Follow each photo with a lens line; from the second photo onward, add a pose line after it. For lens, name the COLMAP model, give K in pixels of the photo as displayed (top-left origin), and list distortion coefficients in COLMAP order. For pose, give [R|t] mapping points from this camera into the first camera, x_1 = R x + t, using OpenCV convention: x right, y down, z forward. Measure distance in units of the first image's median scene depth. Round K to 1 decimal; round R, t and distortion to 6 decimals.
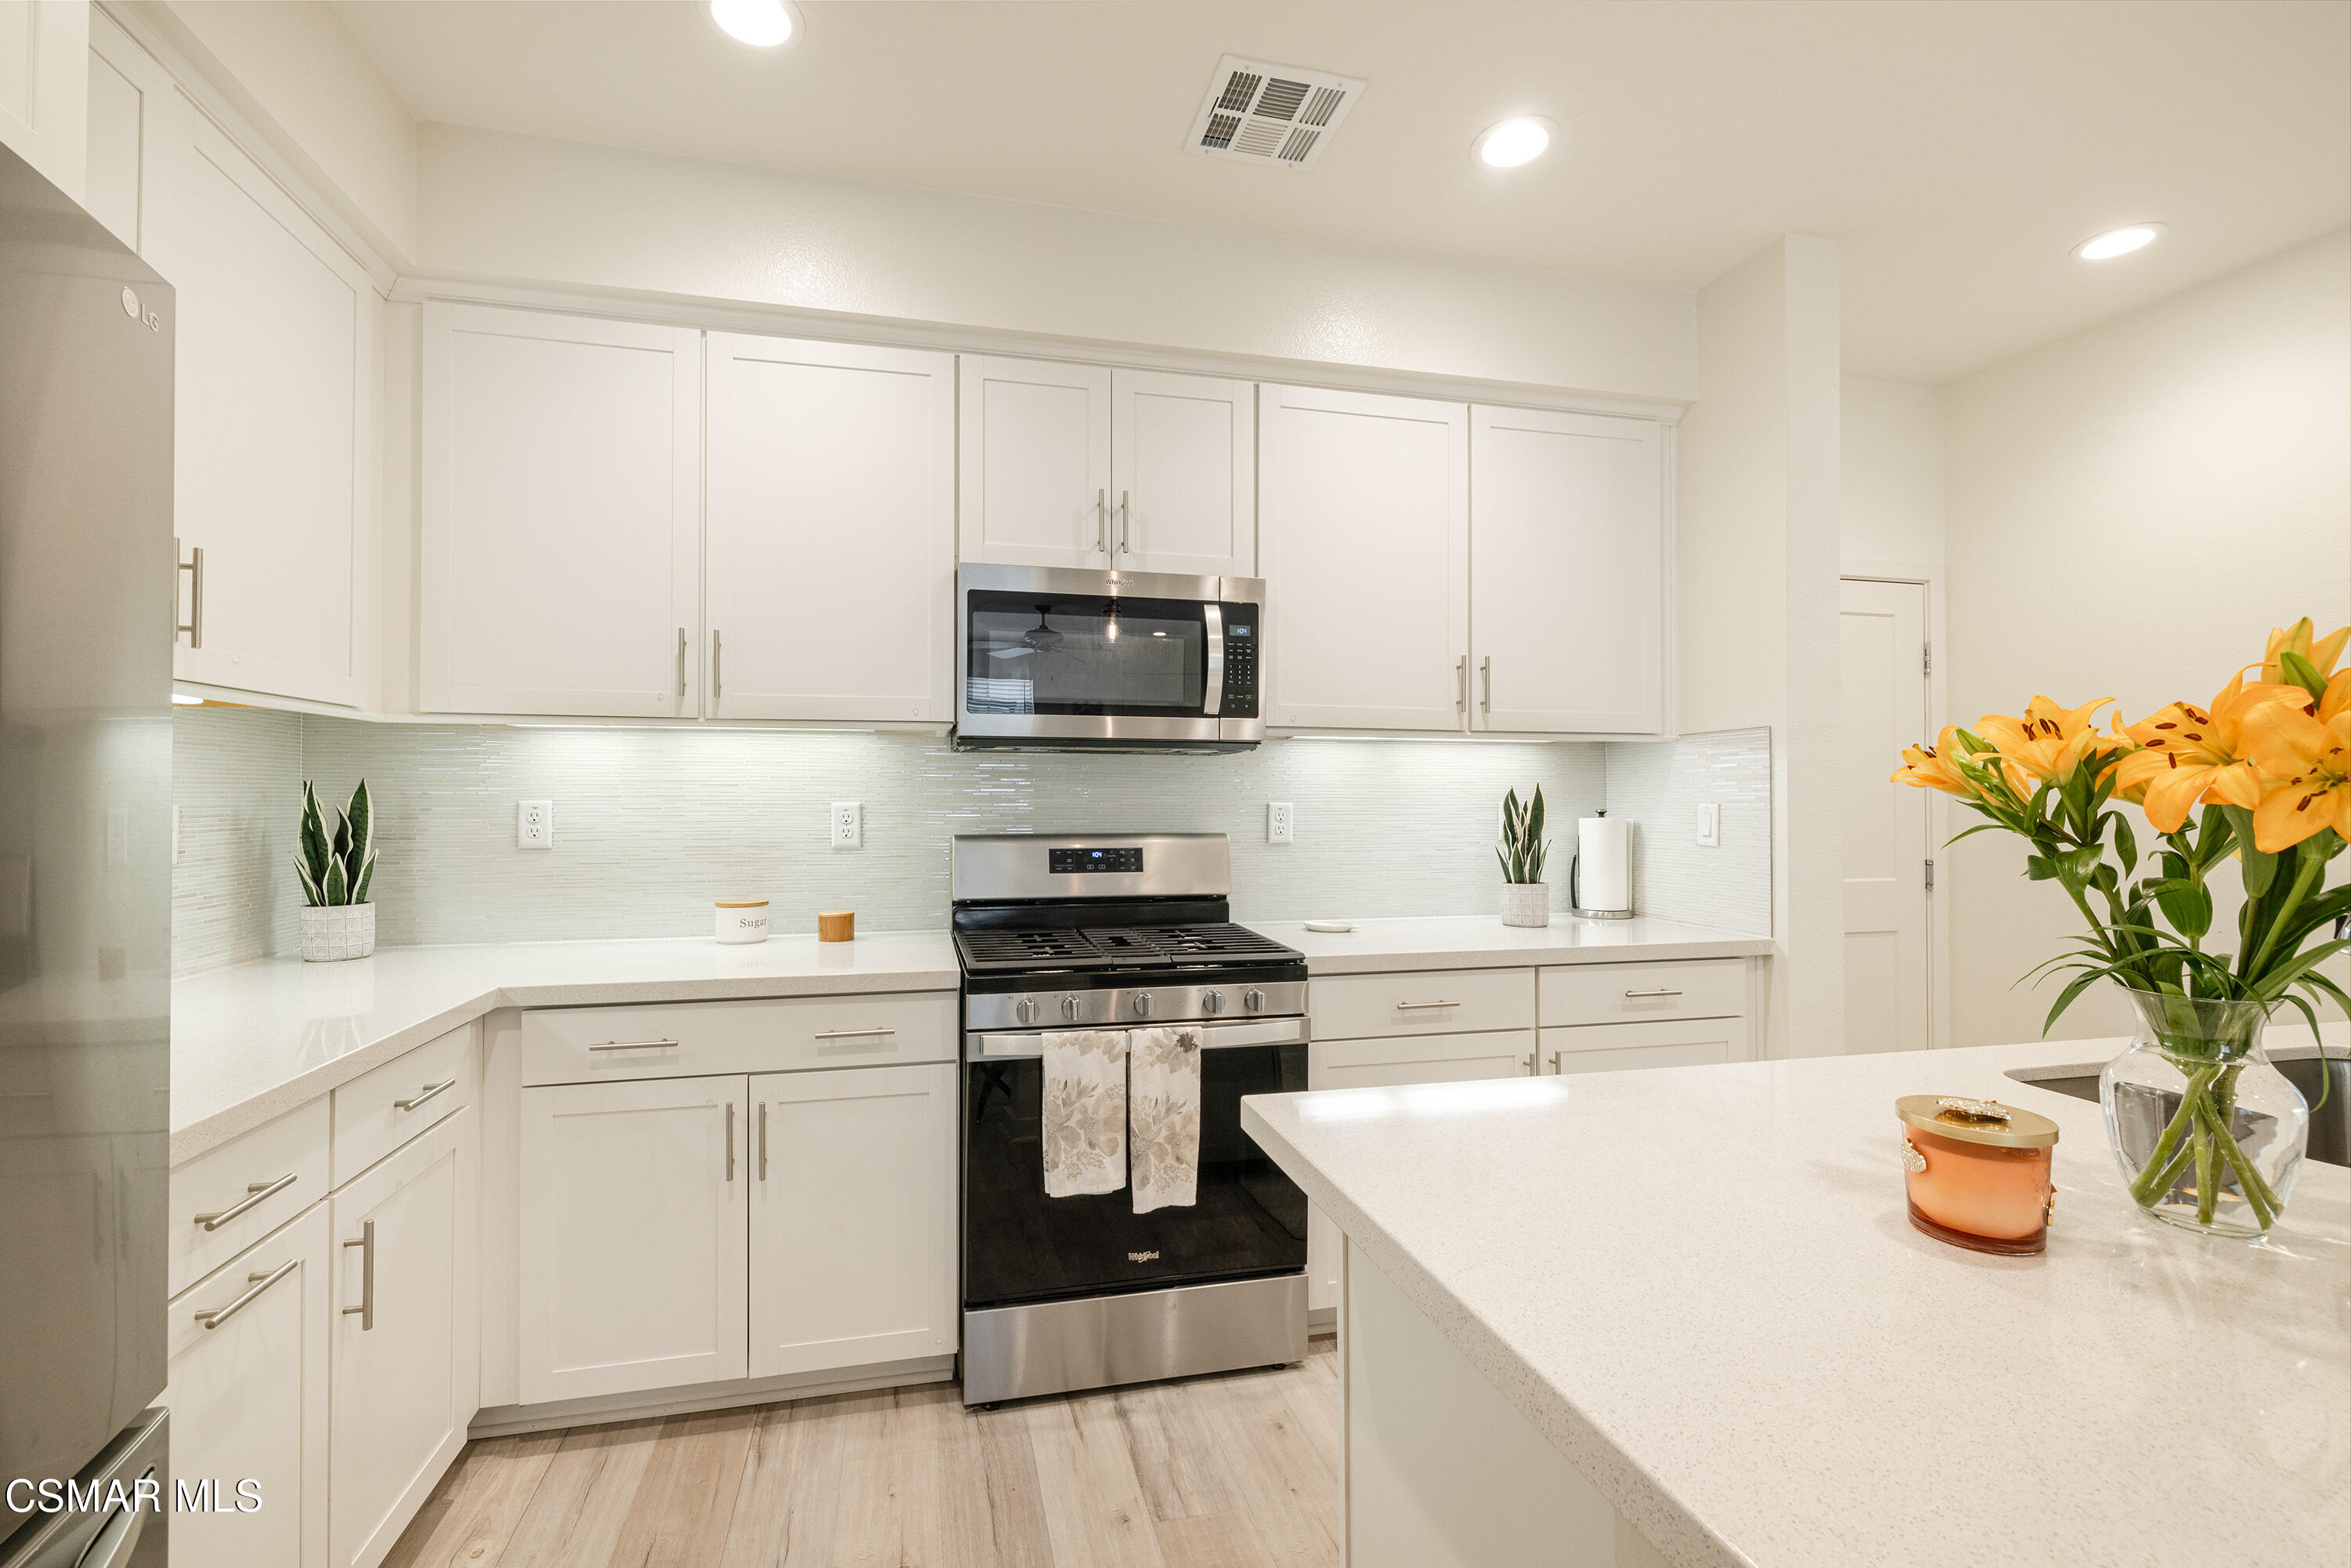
lens RADIAL K [[992.9, 0, 1167.2], [0, 992.9, 790.4], [0, 0, 1]] dist [-0.000911, -0.000310]
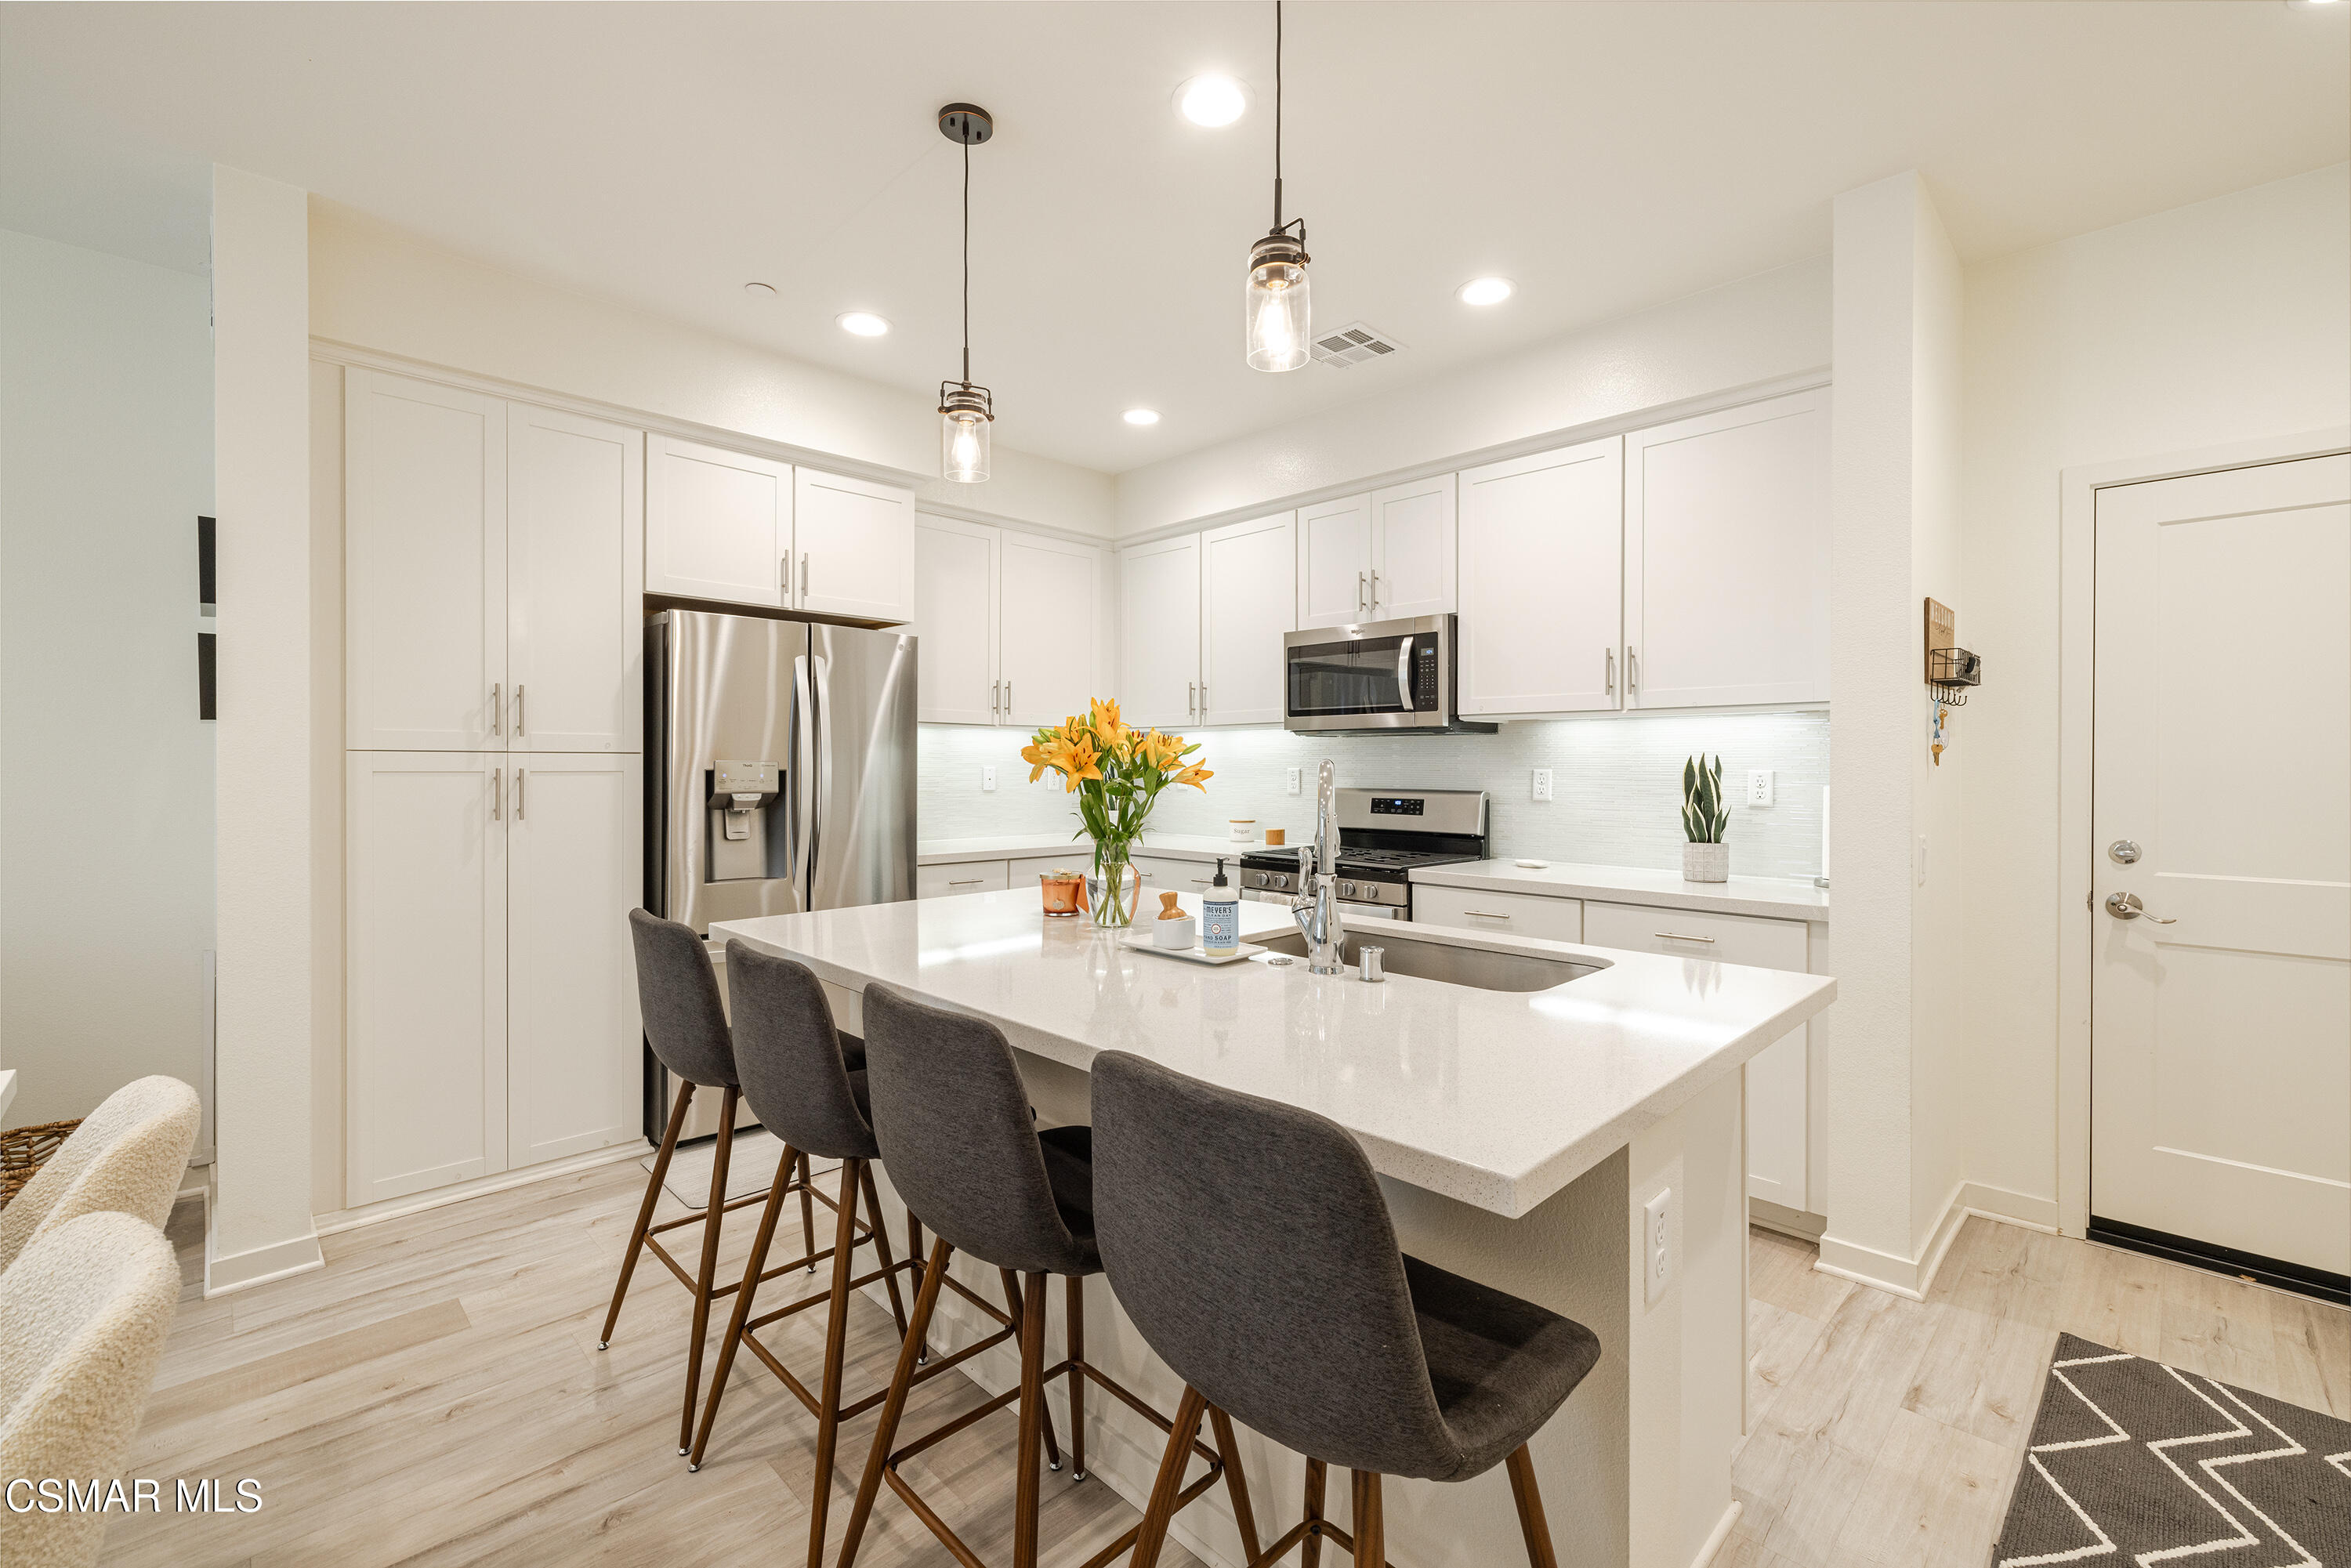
lens RADIAL K [[992.9, 0, 1166.8], [0, 992.9, 766.6], [0, 0, 1]] dist [-0.000911, -0.000310]
pose [[0.515379, 0.002534, -0.856958, 1.149346], [0.003338, 0.999982, 0.004964, 0.001189], [0.856956, -0.005418, 0.515362, -0.093679]]
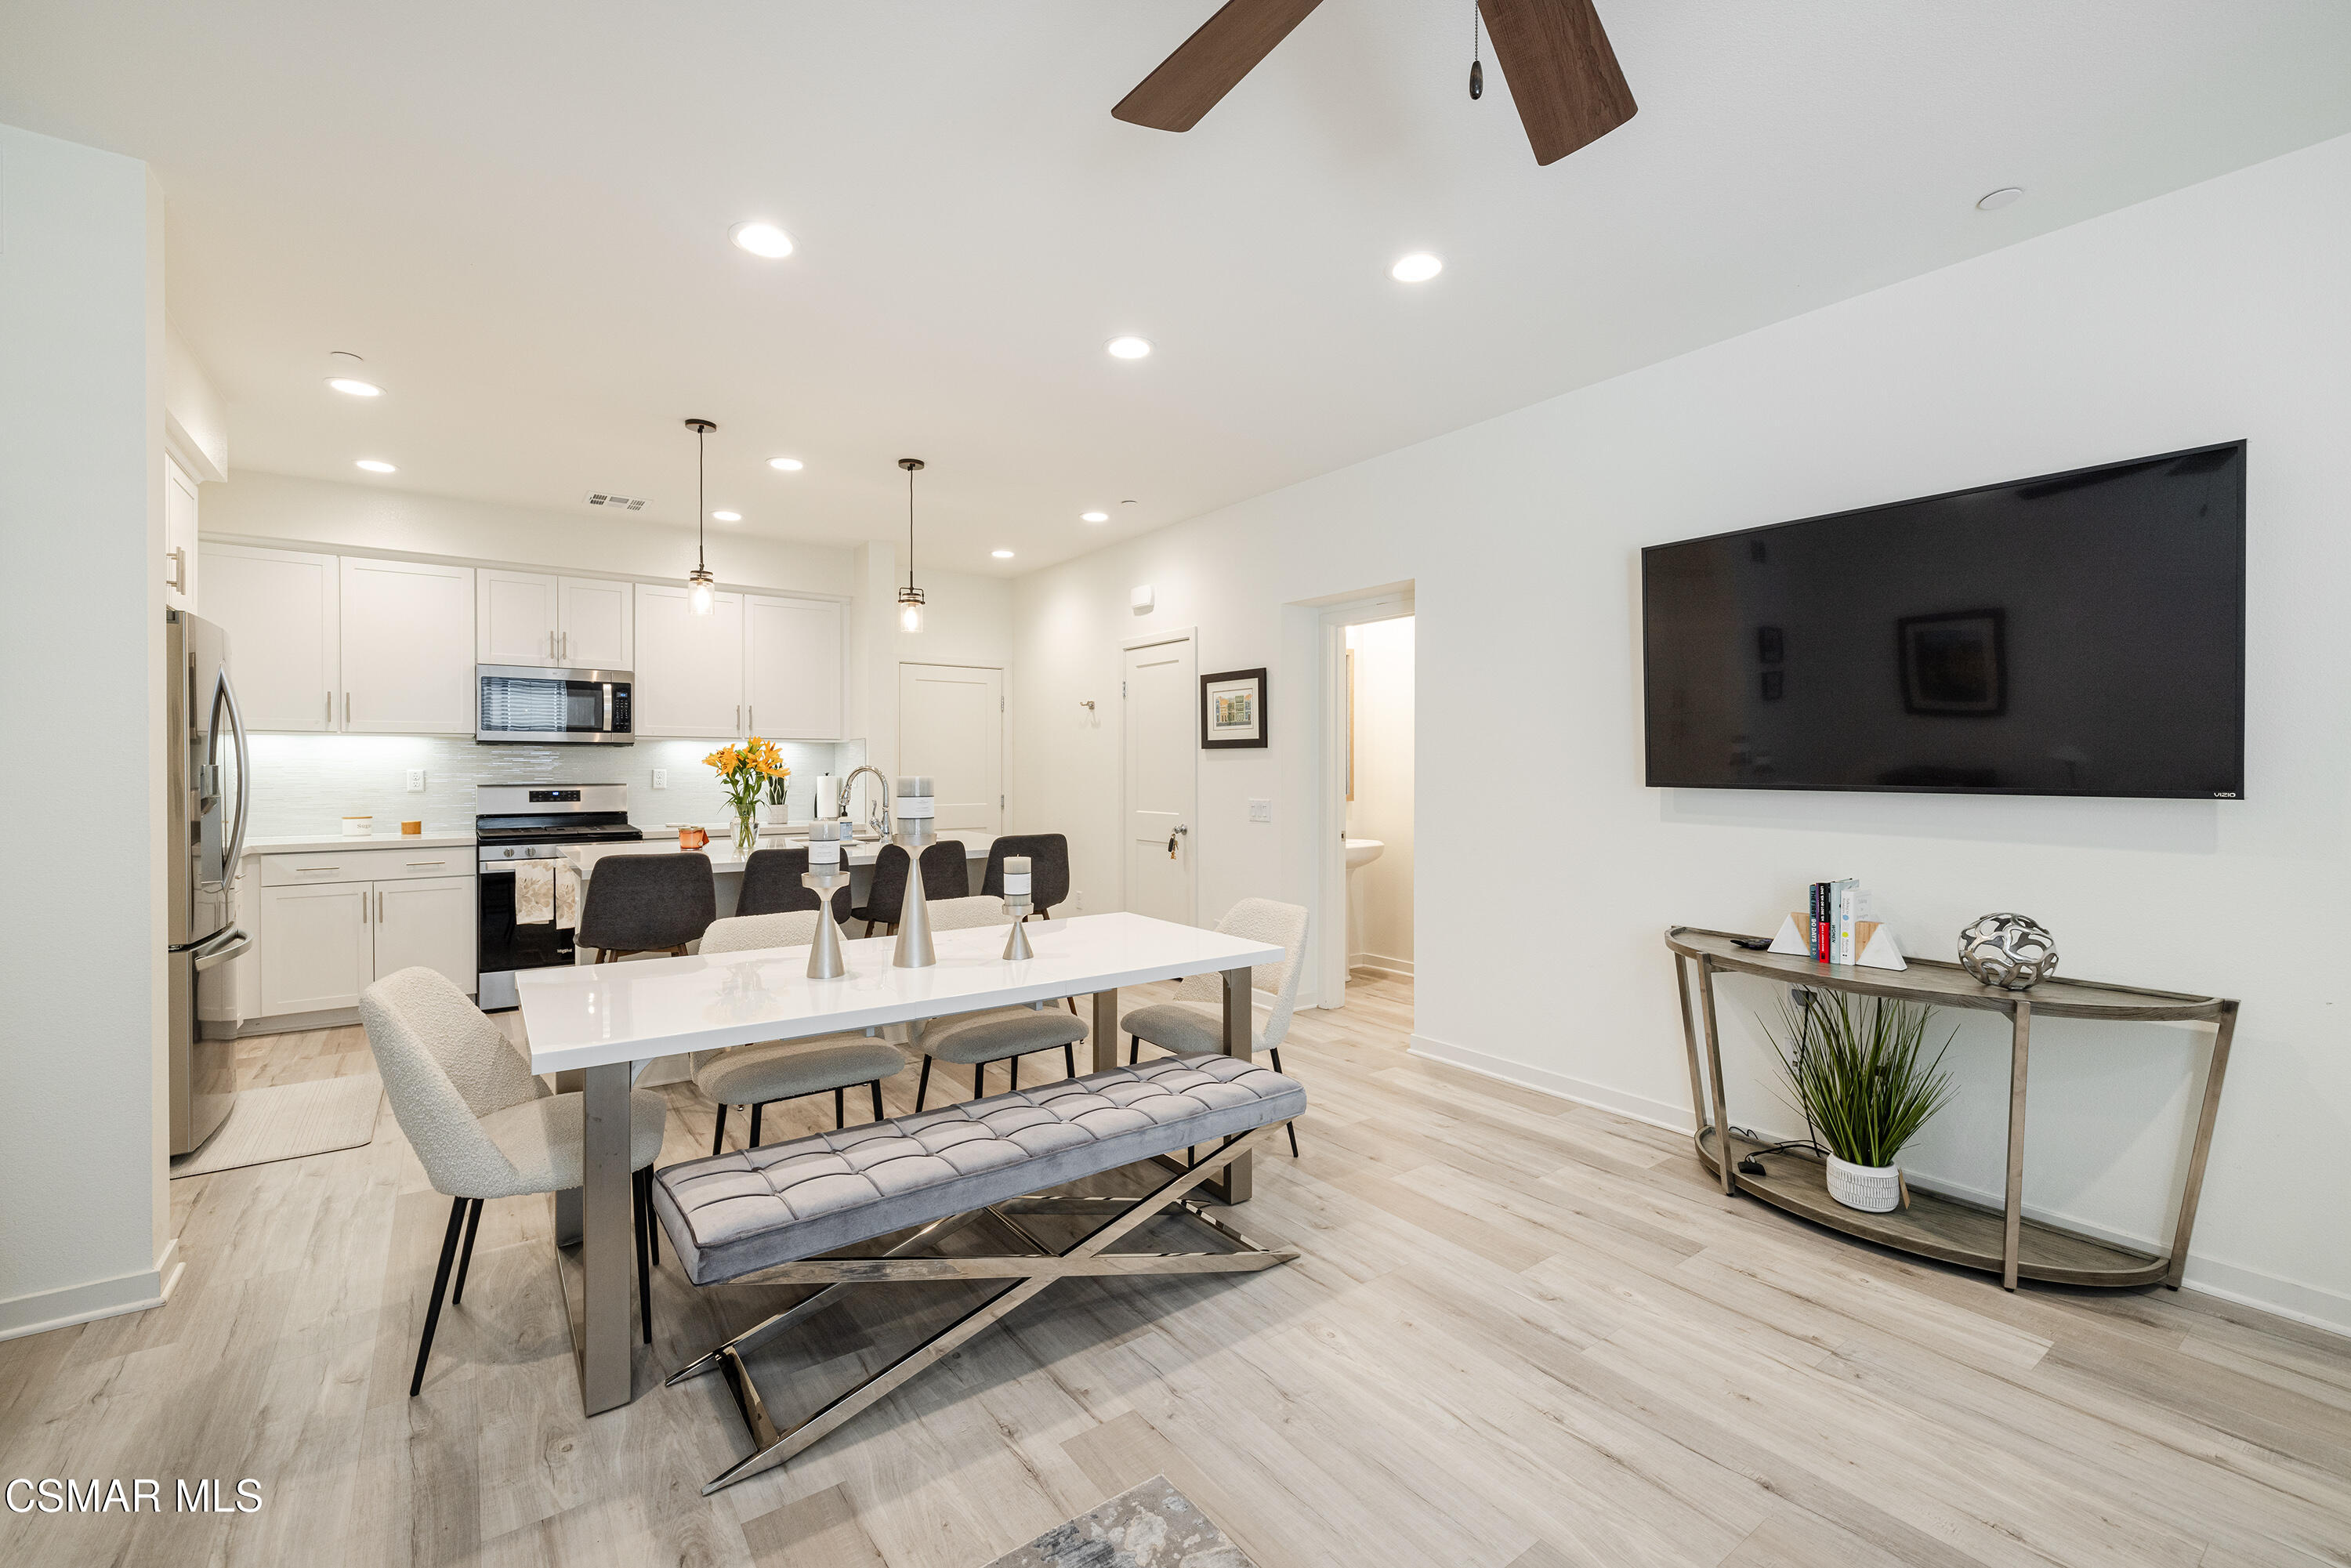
lens RADIAL K [[992.9, 0, 1162.2], [0, 992.9, 773.1], [0, 0, 1]] dist [-0.000911, -0.000310]
pose [[0.932900, -0.003294, 0.360121, 0.416763], [-0.001592, 0.999911, 0.013270, -0.011413], [-0.360132, -0.012953, 0.932811, -1.615797]]
